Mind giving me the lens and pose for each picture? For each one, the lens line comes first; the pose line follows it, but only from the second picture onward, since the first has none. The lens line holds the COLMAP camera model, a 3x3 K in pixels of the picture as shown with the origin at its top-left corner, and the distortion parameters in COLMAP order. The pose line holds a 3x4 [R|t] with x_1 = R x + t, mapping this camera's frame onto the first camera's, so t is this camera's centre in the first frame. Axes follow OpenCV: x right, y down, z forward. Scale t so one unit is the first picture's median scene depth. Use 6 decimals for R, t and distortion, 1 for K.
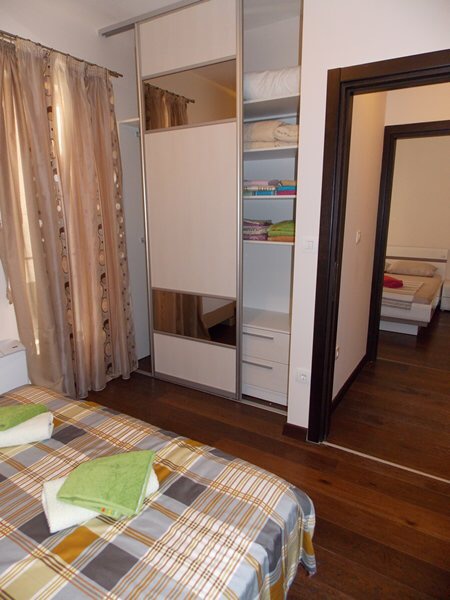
lens RADIAL K [[398.9, 0, 224.5], [0, 398.9, 301.3], [0, 0, 1]] dist [-0.001314, -0.000874]
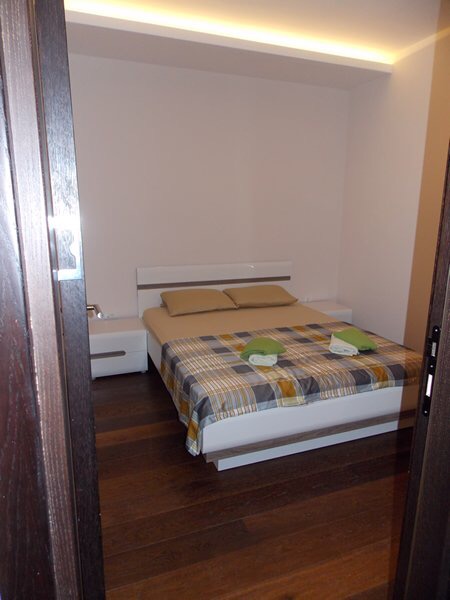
lens RADIAL K [[398.9, 0, 224.9], [0, 398.9, 300.7], [0, 0, 1]] dist [-0.001314, -0.000874]
pose [[-0.618355, 0.156397, -0.770180, 1.086167], [-0.189894, 0.921227, 0.339530, -0.326220], [0.762612, 0.356203, -0.539947, 1.558006]]
